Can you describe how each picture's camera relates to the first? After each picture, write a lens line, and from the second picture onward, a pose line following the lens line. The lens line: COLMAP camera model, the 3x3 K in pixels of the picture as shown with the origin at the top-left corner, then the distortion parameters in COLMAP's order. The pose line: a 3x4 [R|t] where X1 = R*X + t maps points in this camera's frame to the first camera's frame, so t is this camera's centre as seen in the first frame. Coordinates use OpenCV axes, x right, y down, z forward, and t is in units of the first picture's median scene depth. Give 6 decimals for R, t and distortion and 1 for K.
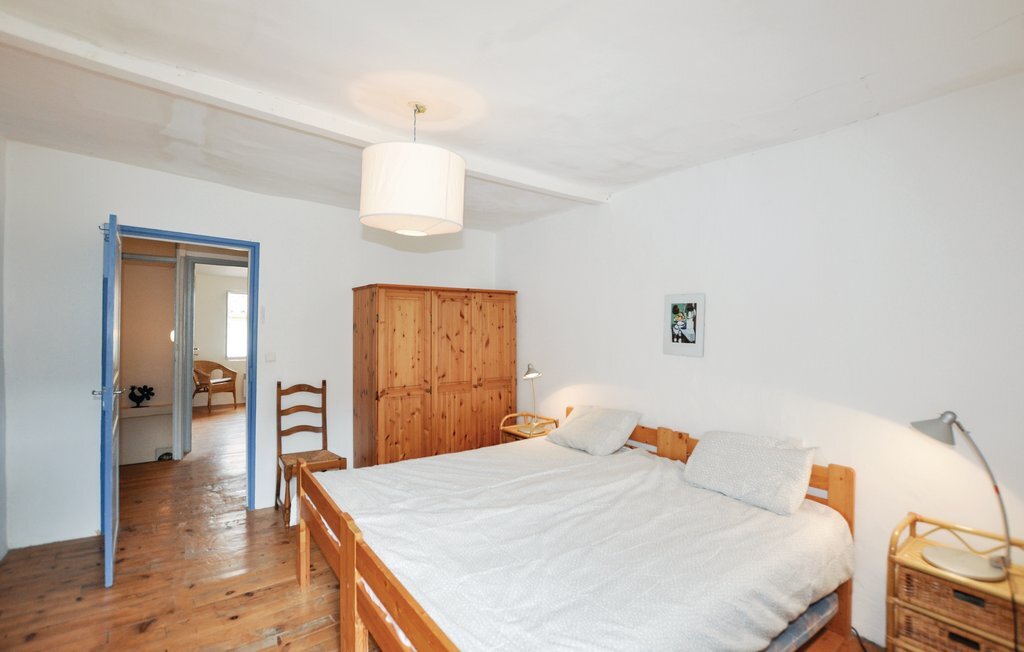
lens RADIAL K [[447.9, 0, 511.9], [0, 447.9, 322.3], [0, 0, 1]] dist [-0.035191, 0.006083]
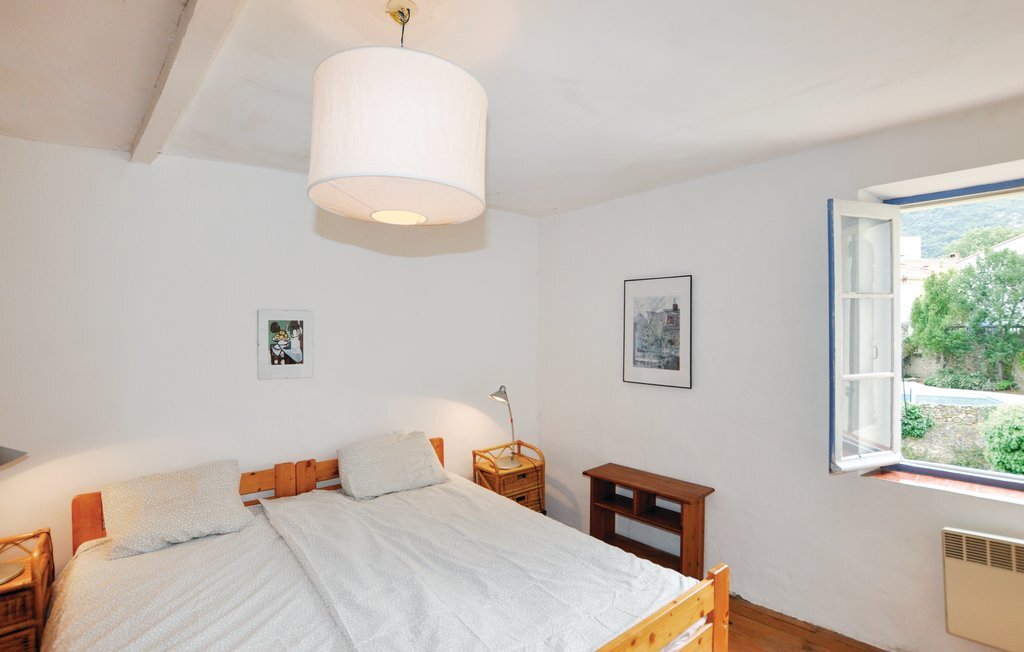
lens RADIAL K [[484.4, 0, 505.9], [0, 484.4, 323.0], [0, 0, 1]] dist [-0.022361, 0.000877]
pose [[-0.020453, -0.031074, 0.999308, -0.601156], [-0.011688, 0.999456, 0.030839, -0.073187], [-0.999722, -0.011049, -0.020805, 0.582022]]
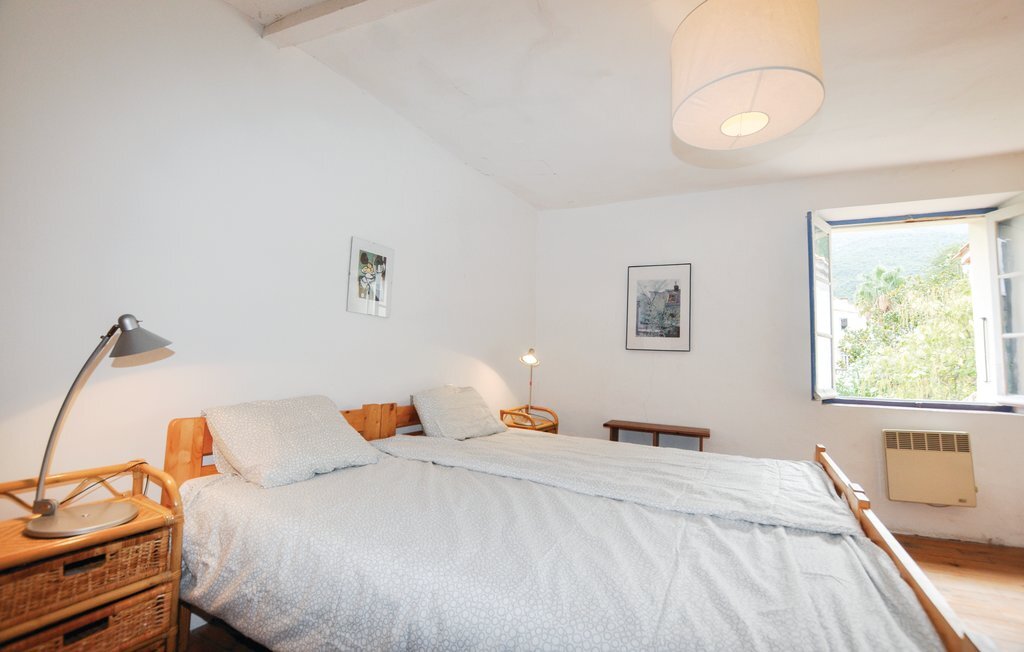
lens RADIAL K [[449.7, 0, 512.6], [0, 449.7, 314.7], [0, 0, 1]] dist [-0.020253, 0.000902]
pose [[-0.409675, 0.040520, 0.911331, -0.498399], [-0.068372, 0.994839, -0.074968, 0.119812], [-0.909666, -0.093023, -0.404790, 1.103652]]
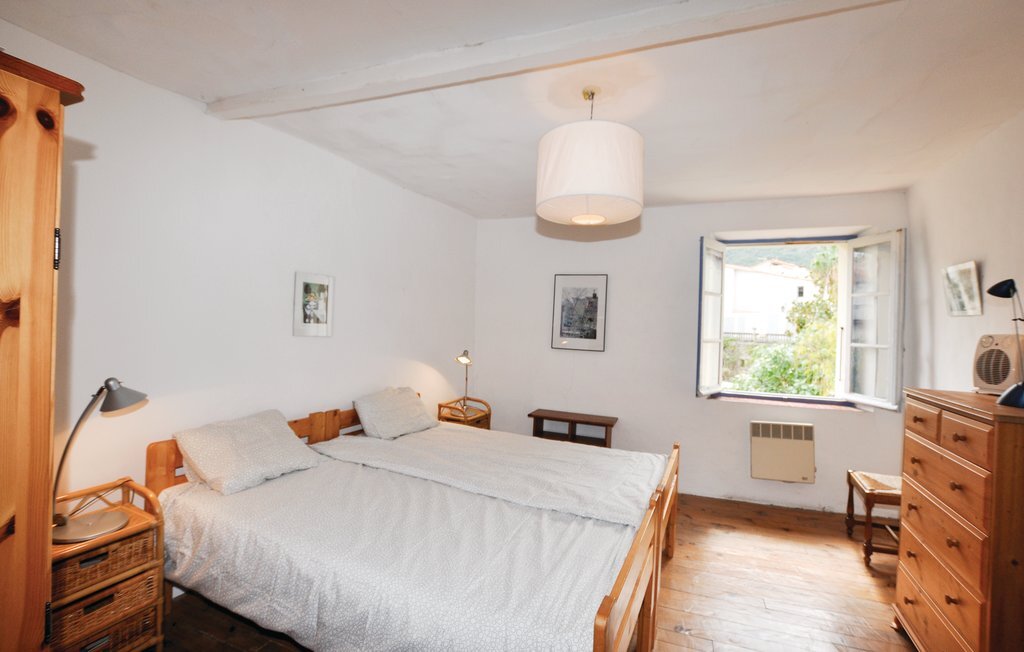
lens RADIAL K [[449.8, 0, 510.3], [0, 449.8, 314.5], [0, 0, 1]] dist [-0.019010, 0.003557]
pose [[-0.456132, -0.034769, 0.889233, -0.700620], [-0.067749, 0.997693, 0.004258, -0.007335], [-0.887330, -0.058303, -0.457435, 1.078056]]
